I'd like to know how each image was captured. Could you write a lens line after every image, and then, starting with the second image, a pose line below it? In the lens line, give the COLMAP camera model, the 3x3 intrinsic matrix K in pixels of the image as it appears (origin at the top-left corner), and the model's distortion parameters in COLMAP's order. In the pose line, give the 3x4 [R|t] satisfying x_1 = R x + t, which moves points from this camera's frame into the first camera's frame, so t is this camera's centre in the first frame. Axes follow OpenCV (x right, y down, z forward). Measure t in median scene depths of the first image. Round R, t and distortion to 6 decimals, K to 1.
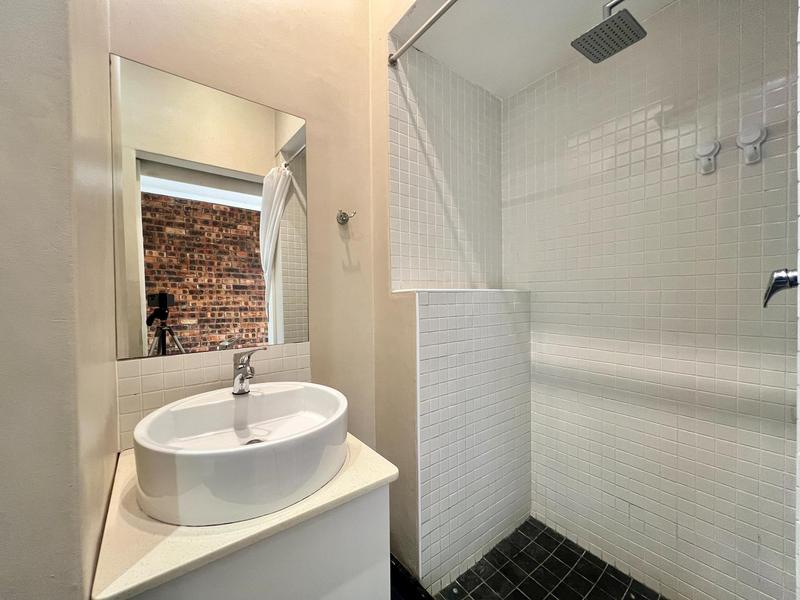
lens RADIAL K [[314.3, 0, 400.0], [0, 314.3, 300.0], [0, 0, 1]] dist [-0.000436, -0.000029]
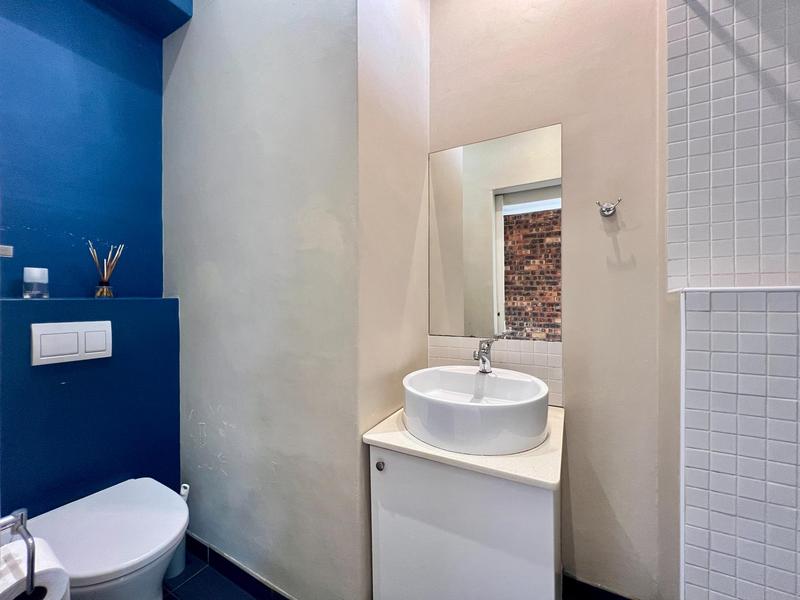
lens RADIAL K [[321.3, 0, 400.4], [0, 321.3, 301.9], [0, 0, 1]] dist [-0.000781, -0.000098]
pose [[0.415976, 0.015376, -0.909245, 0.253232], [-0.017061, 0.999813, 0.009102, 0.000535], [0.909215, 0.011727, 0.416161, 0.060898]]
